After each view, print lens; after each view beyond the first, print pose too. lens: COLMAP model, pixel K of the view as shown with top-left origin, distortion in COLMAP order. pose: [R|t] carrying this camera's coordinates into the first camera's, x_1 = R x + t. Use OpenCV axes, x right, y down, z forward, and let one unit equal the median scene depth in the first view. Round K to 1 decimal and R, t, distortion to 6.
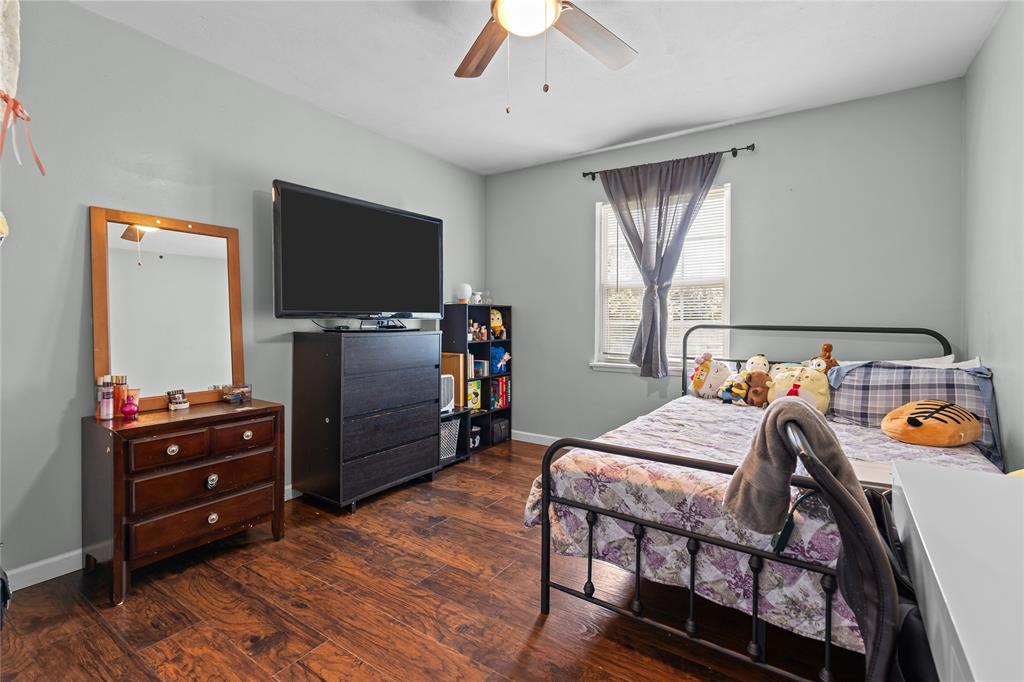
lens RADIAL K [[464.1, 0, 517.1], [0, 464.1, 320.5], [0, 0, 1]] dist [0.000715, 0.000195]
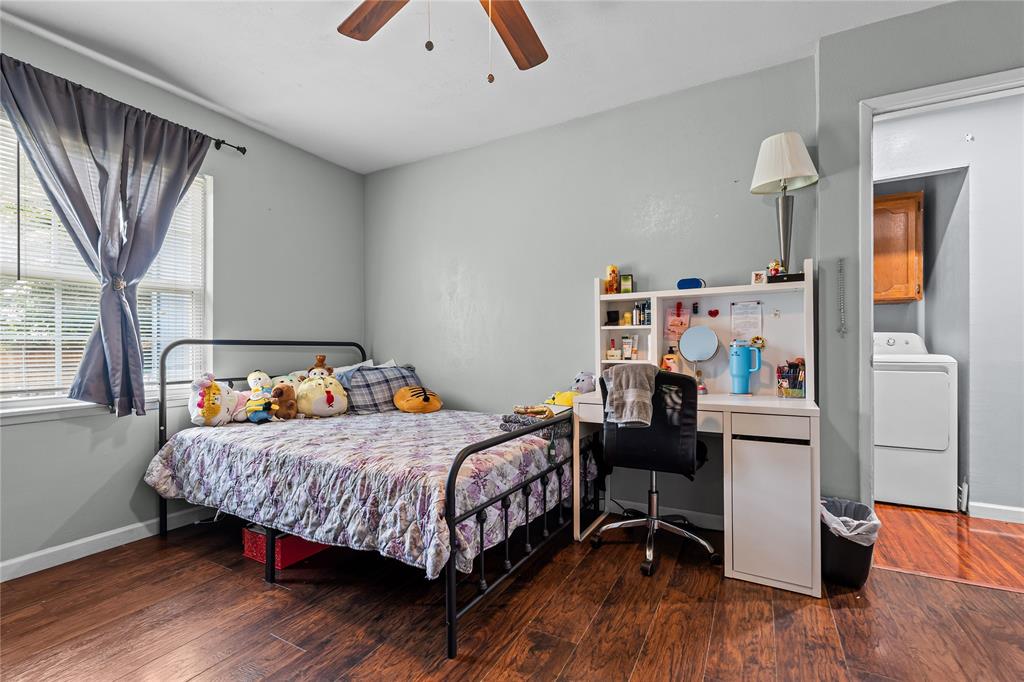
lens RADIAL K [[450.6, 0, 512.3], [0, 450.6, 346.4], [0, 0, 1]] dist [-0.002212, -0.000076]
pose [[-0.081276, -0.003764, 0.996685, -0.374190], [0.007006, 0.999966, 0.004348, 0.019131], [-0.996667, 0.007336, -0.081247, 0.448841]]
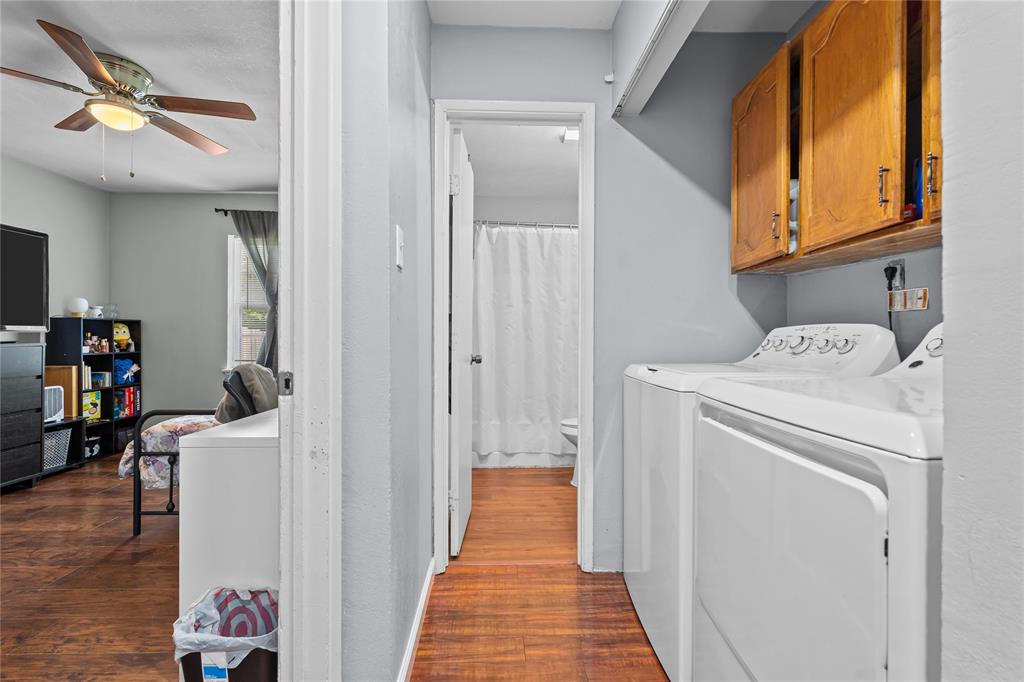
lens RADIAL K [[451.9, 0, 511.5], [0, 451.9, 331.9], [0, 0, 1]] dist [-0.002394, -0.001200]
pose [[0.815004, -0.001547, 0.579453, 0.093640], [0.006587, 0.999957, -0.006595, 0.009366], [-0.579418, 0.009192, 0.814979, -0.382965]]
